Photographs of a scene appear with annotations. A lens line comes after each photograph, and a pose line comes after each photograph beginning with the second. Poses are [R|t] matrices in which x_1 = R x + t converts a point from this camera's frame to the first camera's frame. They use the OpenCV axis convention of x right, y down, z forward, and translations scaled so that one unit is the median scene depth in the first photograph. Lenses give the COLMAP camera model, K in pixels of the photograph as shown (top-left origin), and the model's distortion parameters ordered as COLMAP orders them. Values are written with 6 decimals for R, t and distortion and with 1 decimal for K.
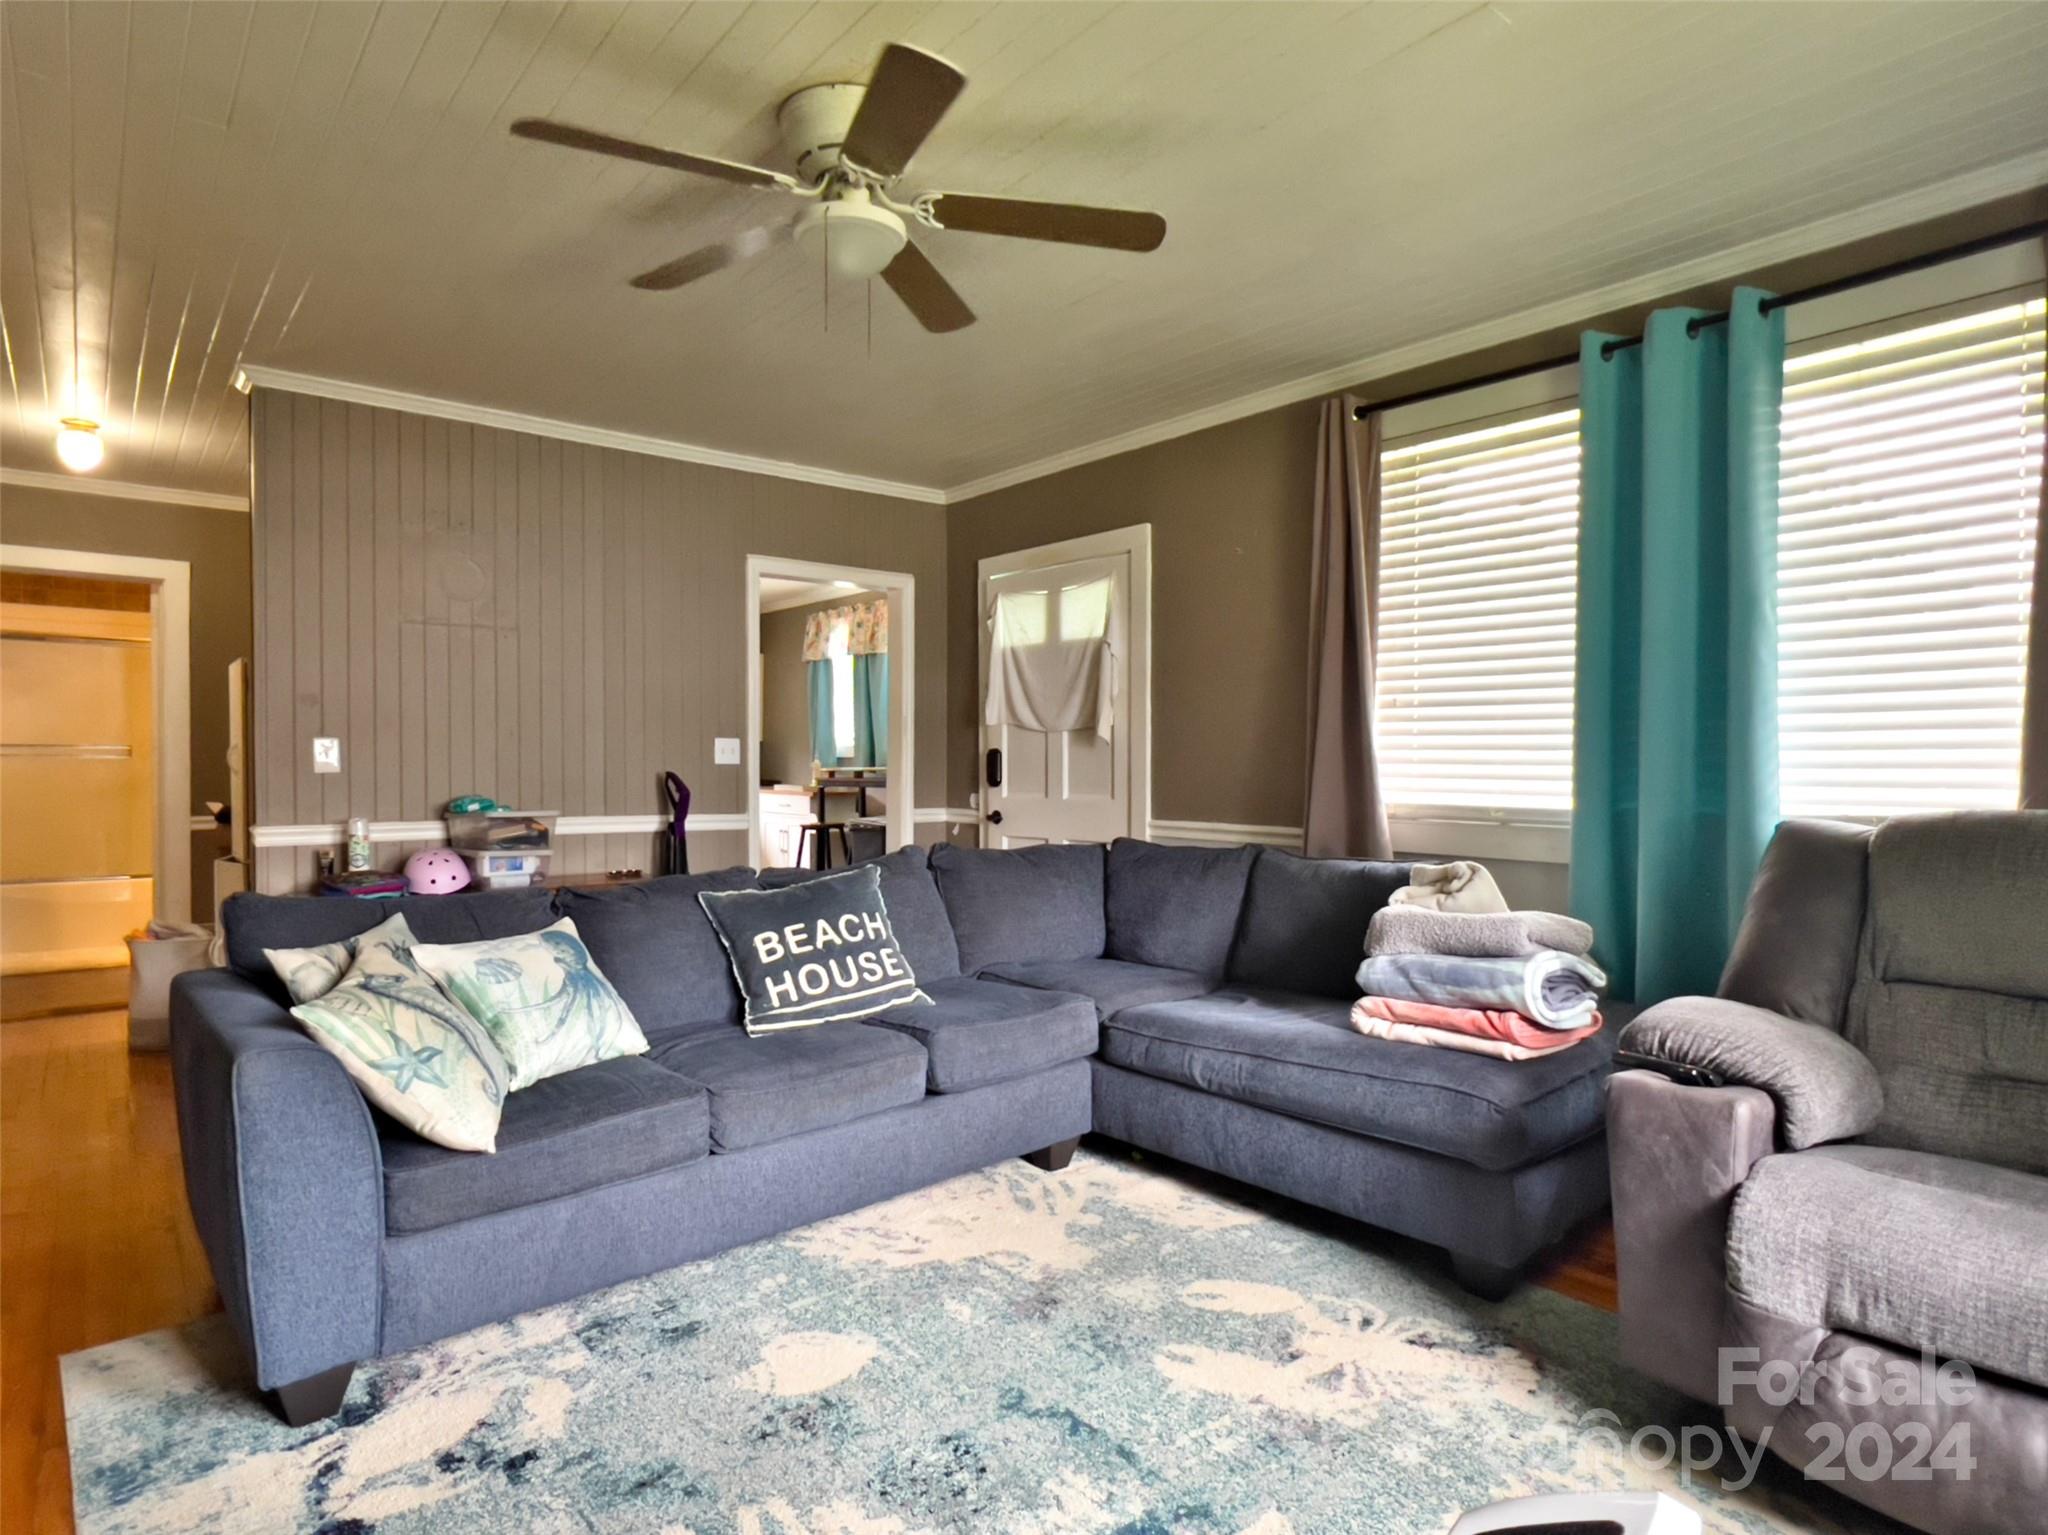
lens RADIAL K [[1125.4, 0, 1025.4], [0, 1125.4, 779.6], [0, 0, 1]] dist [0.000922, -0.000333]
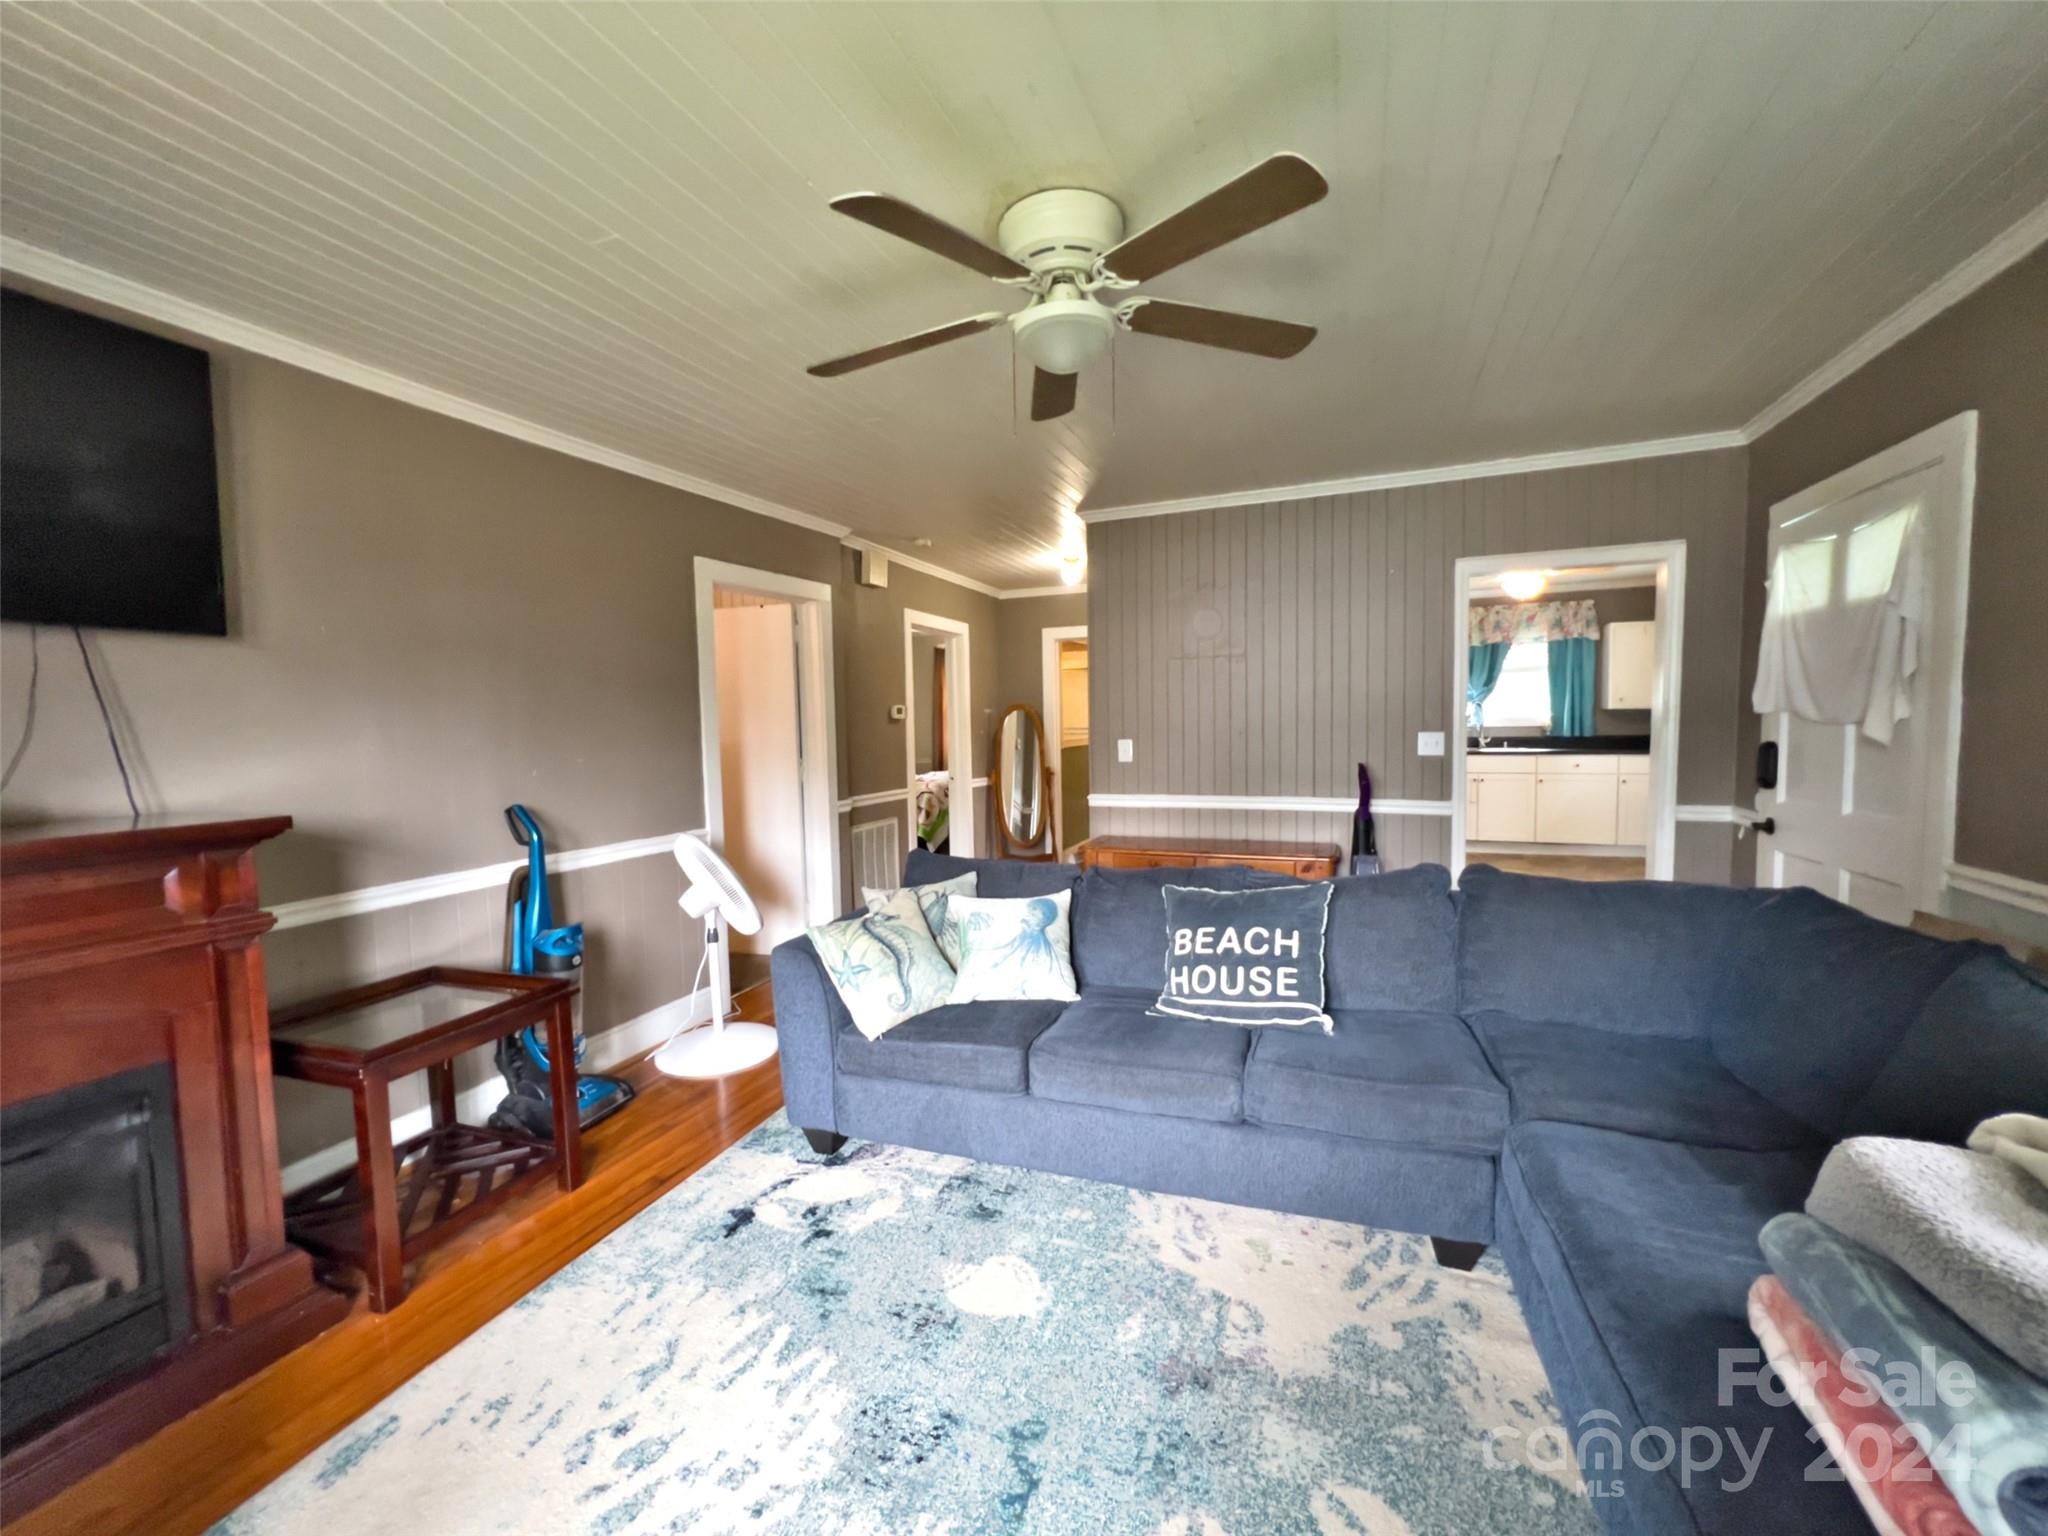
lens RADIAL K [[824.2, 0, 1018.2], [0, 824.2, 771.2], [0, 0, 1]] dist [0.001375, 0.000245]
pose [[0.472534, 0.044395, -0.880194, 0.451157], [0.008373, 0.998459, 0.054855, -0.080742], [0.881273, -0.033290, 0.471434, 0.453187]]
